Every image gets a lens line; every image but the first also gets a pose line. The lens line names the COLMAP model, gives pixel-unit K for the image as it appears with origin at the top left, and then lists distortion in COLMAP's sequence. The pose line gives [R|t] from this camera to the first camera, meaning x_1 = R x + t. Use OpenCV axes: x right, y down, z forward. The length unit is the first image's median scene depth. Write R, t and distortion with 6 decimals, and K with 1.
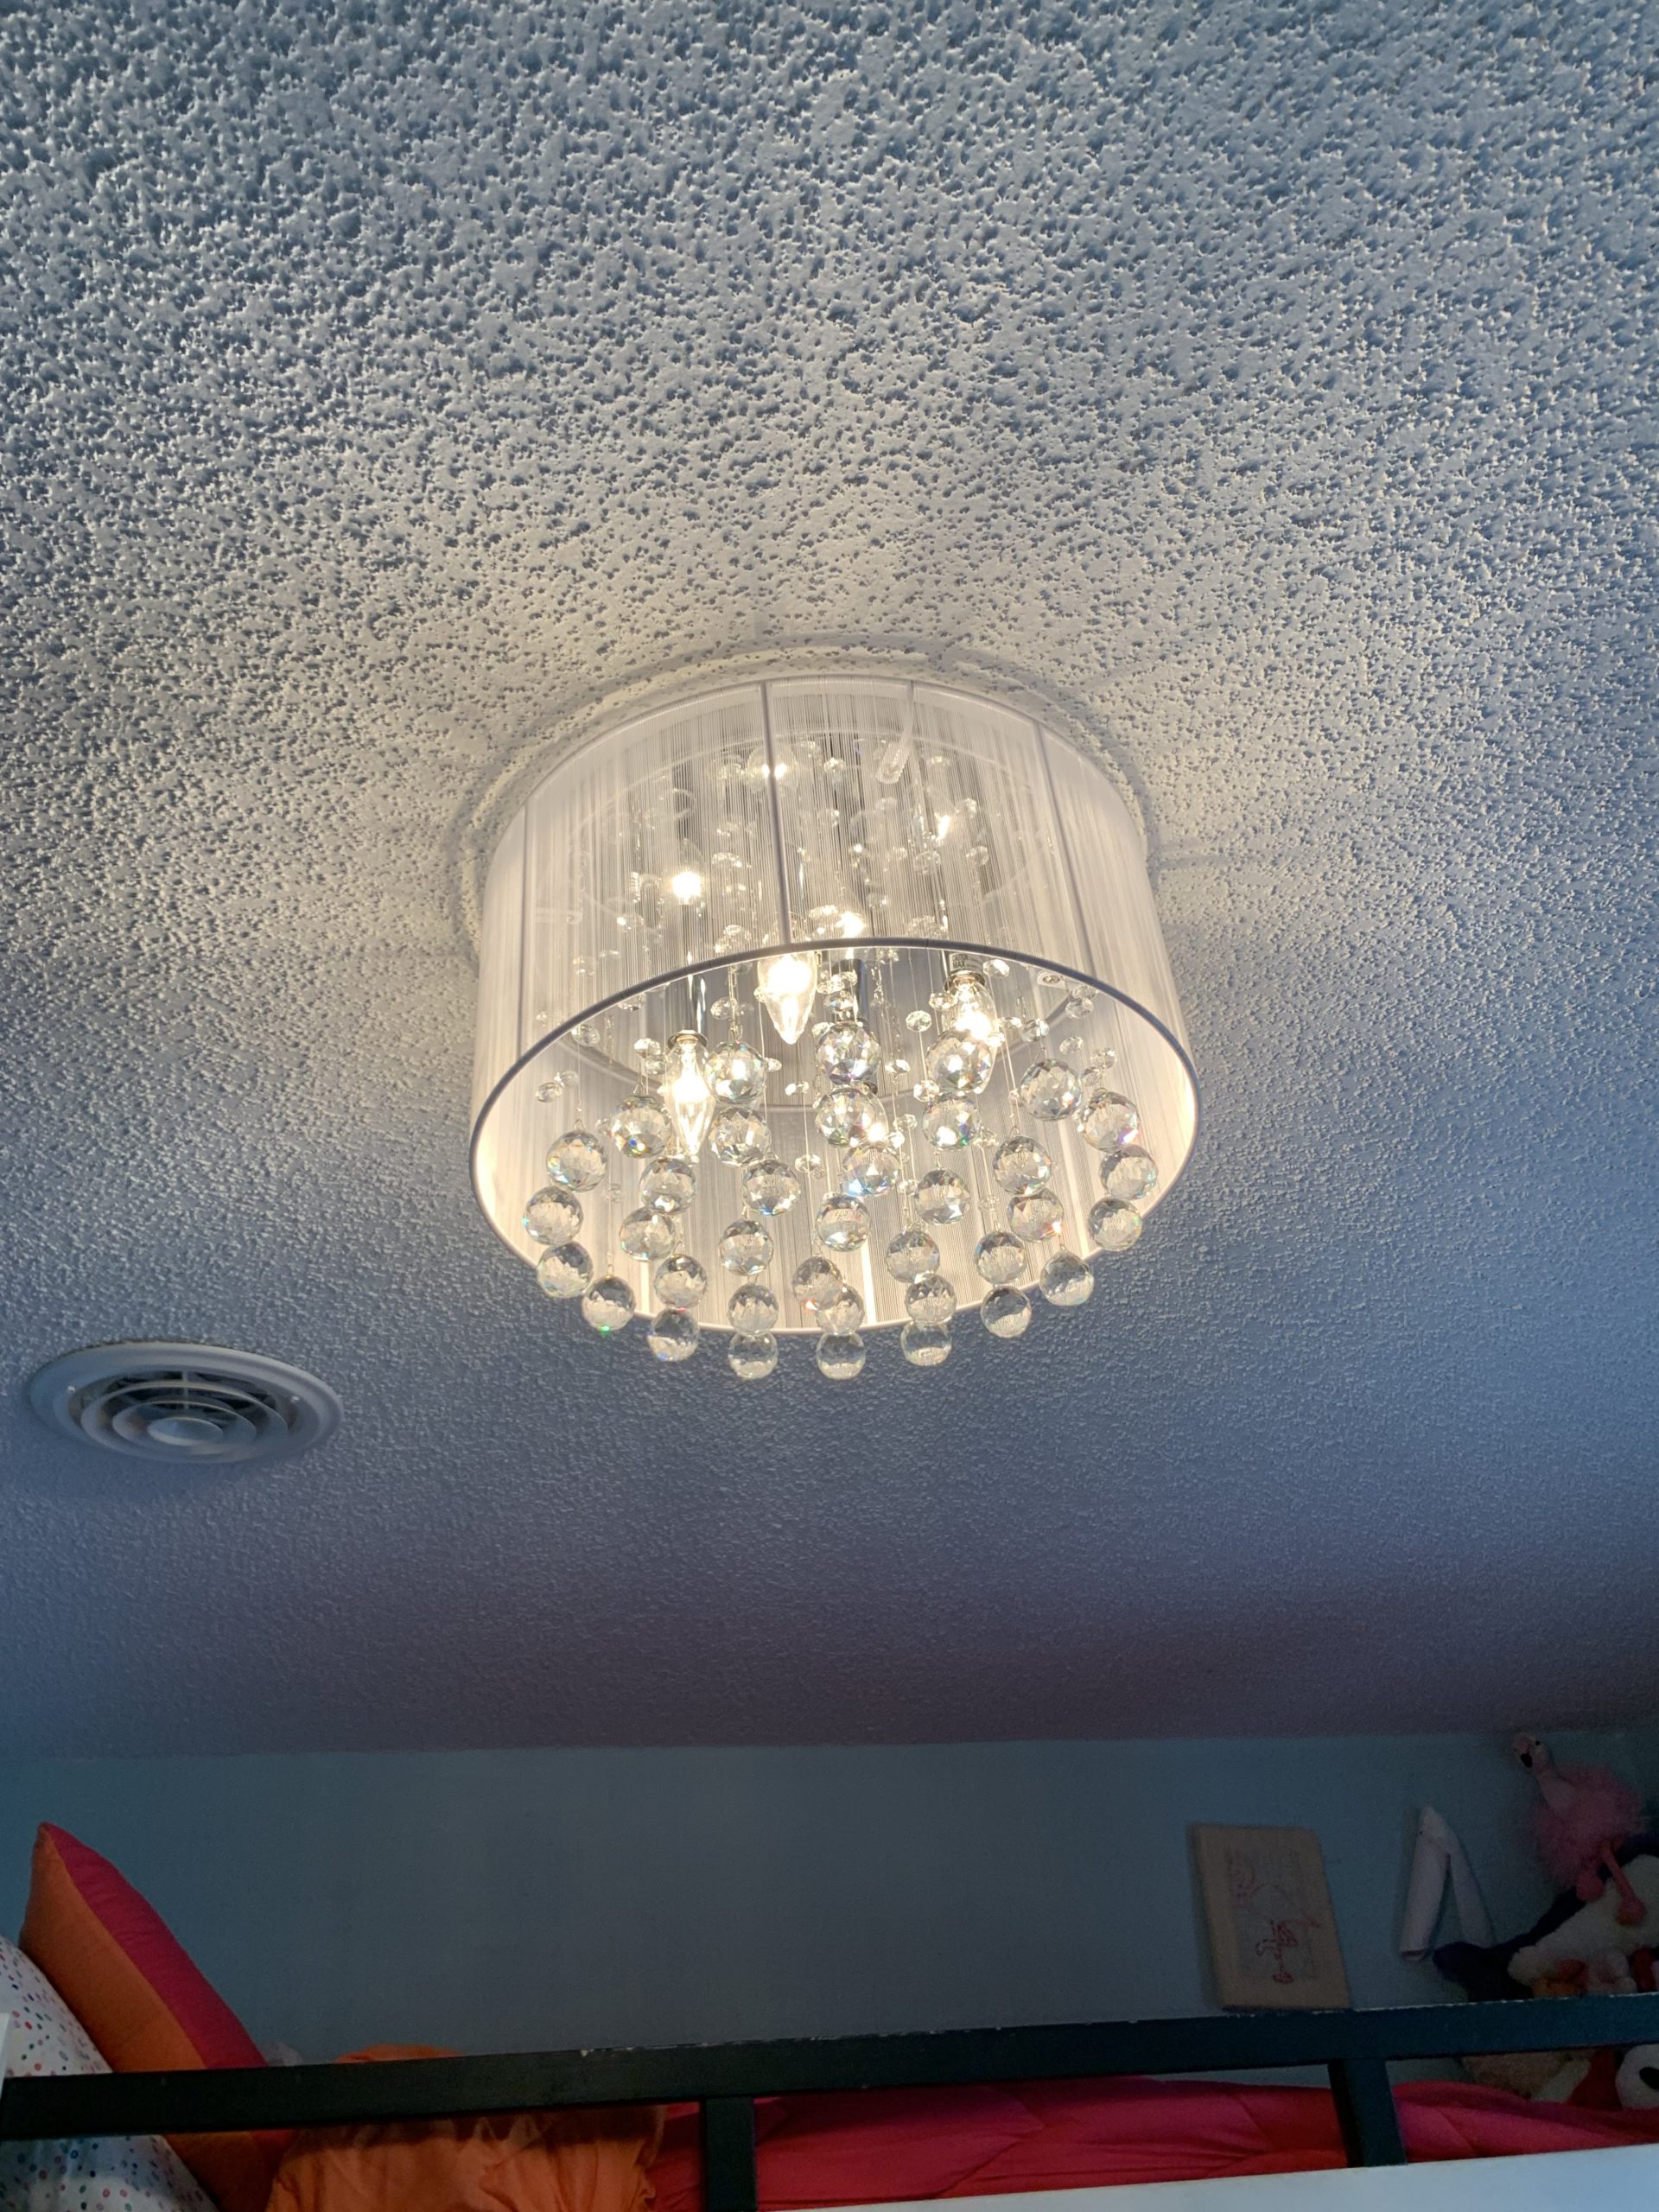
lens RADIAL K [[1660.0, 0, 788.6], [0, 1660.0, 1103.3], [0, 0, 1]] dist [0.001230, -0.006295]
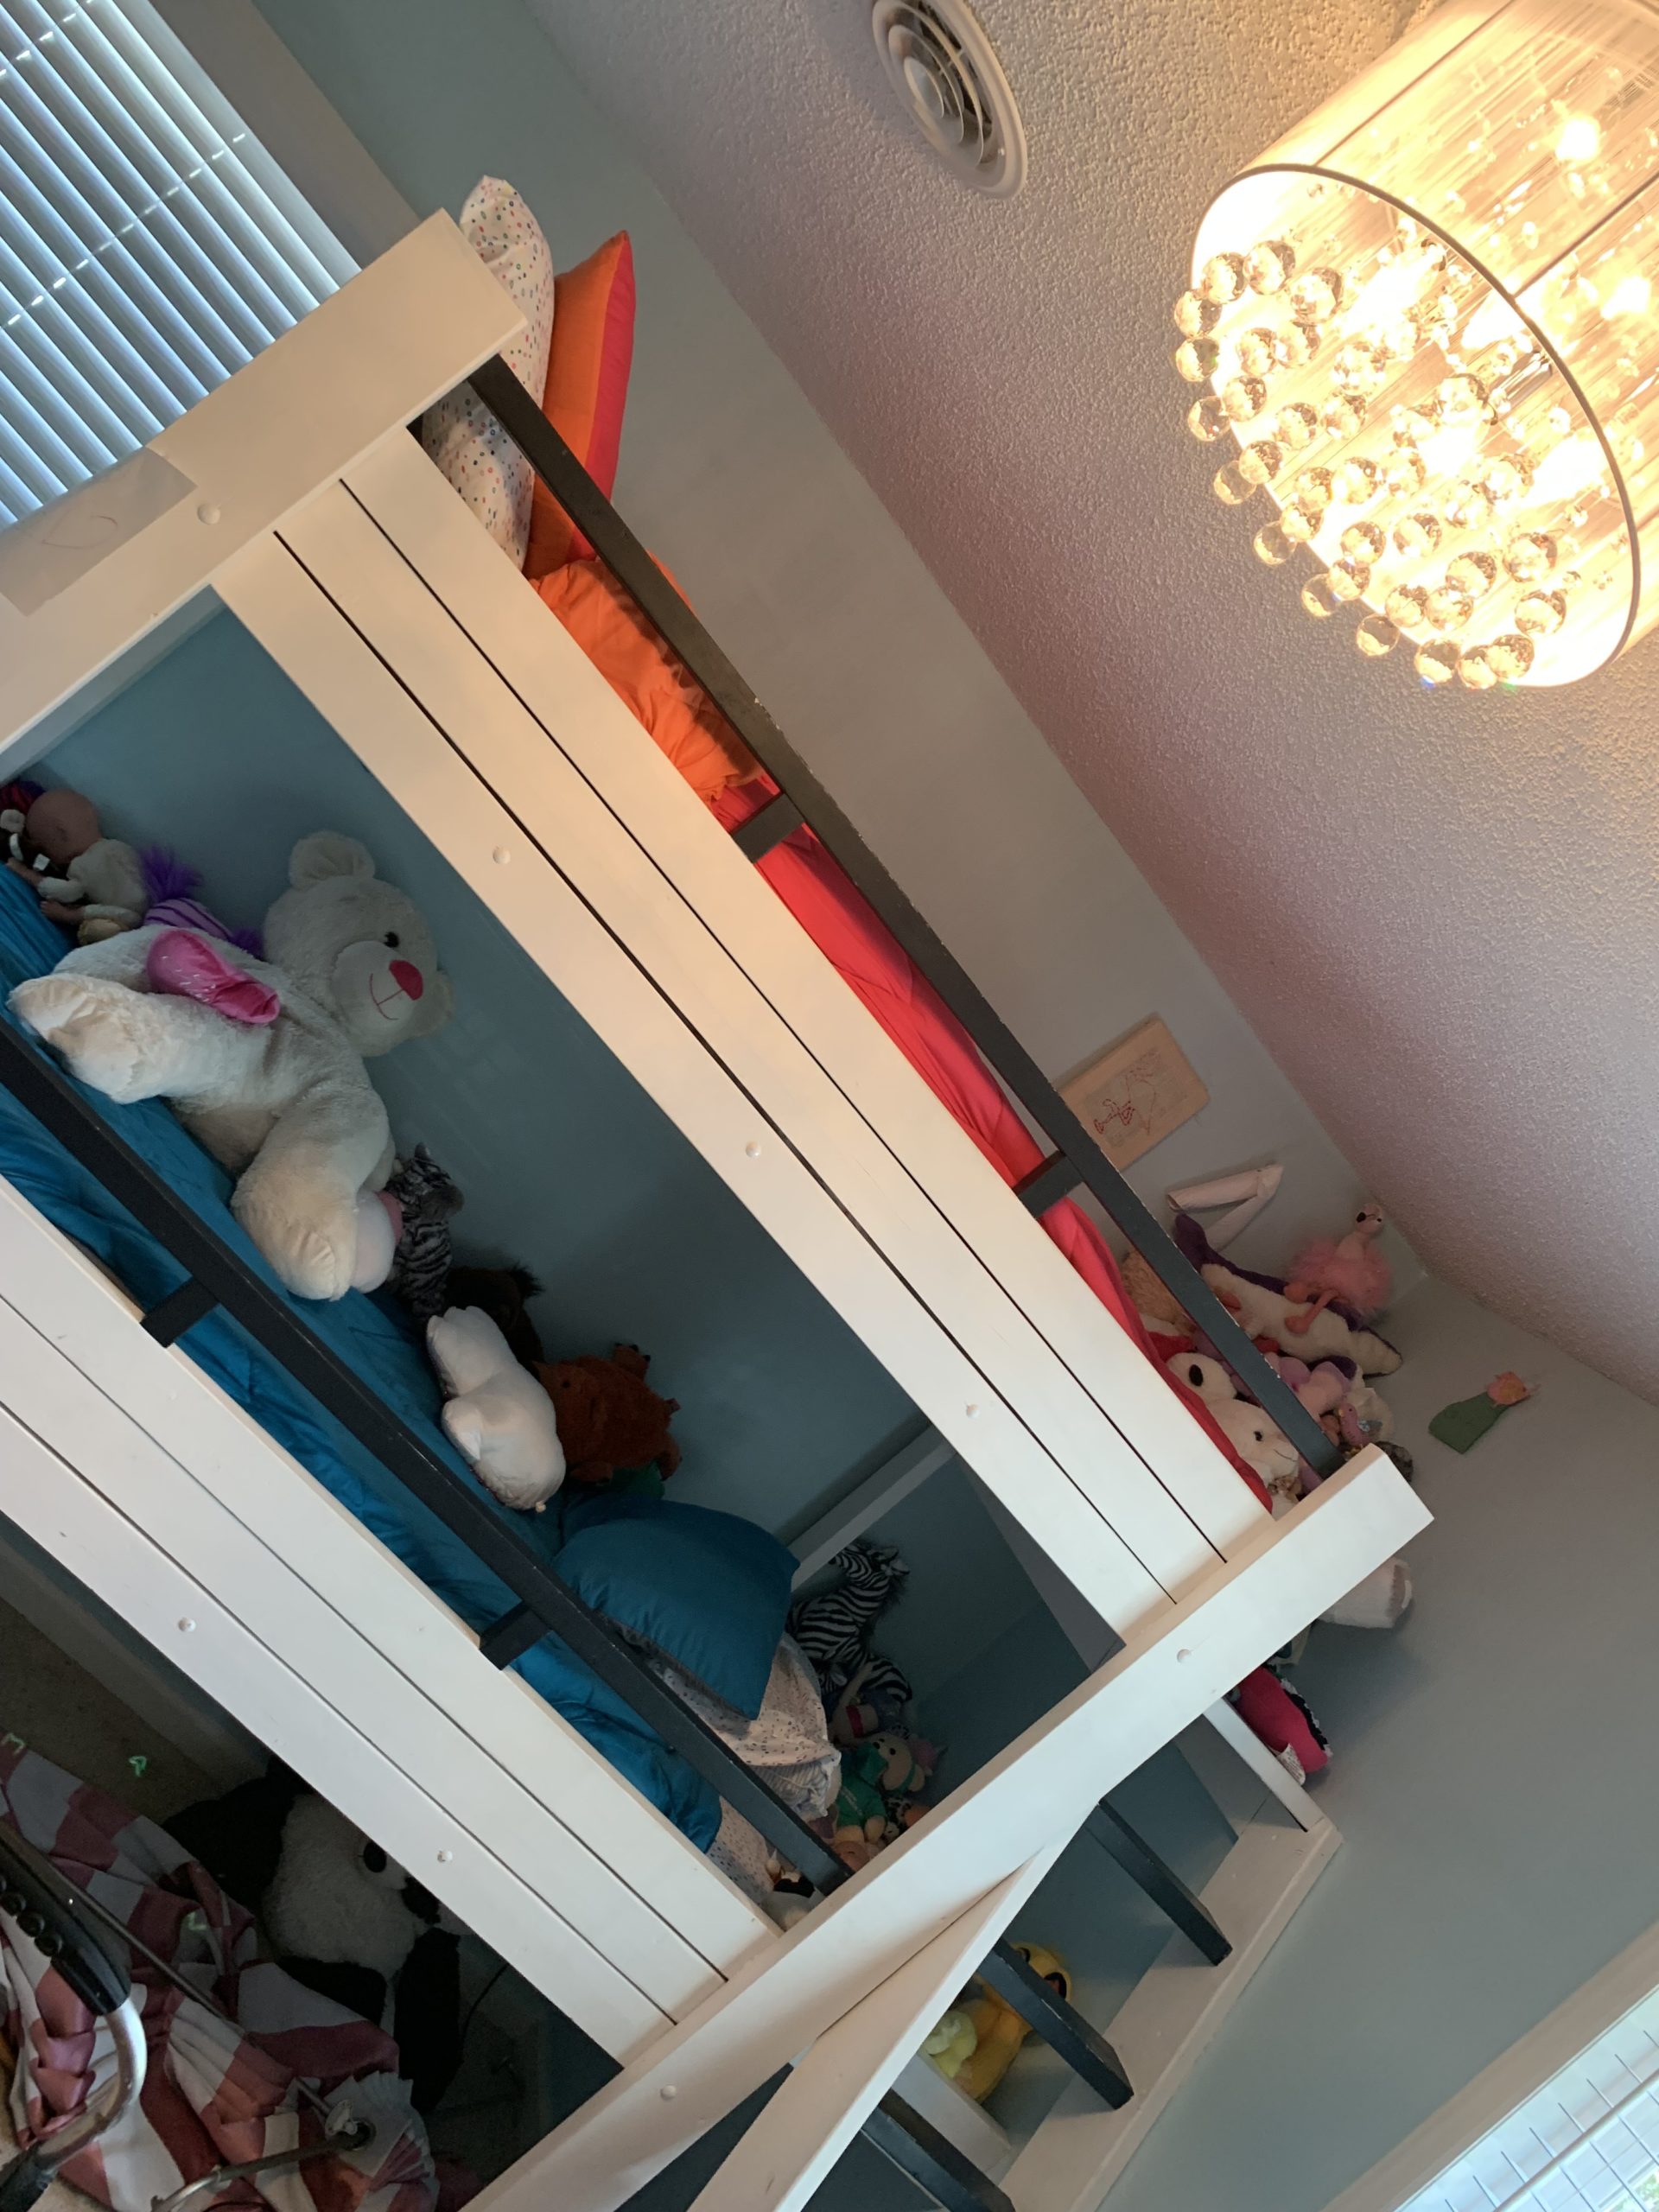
lens RADIAL K [[1673.7, 0, 829.5], [0, 1673.7, 1106.0], [0, 0, 1]] dist [0.115624, -0.144402]
pose [[0.582344, 0.804938, 0.113797, 0.023654], [-0.706790, 0.432156, 0.560080, -0.108212], [0.401652, -0.406590, 0.820586, -0.259706]]
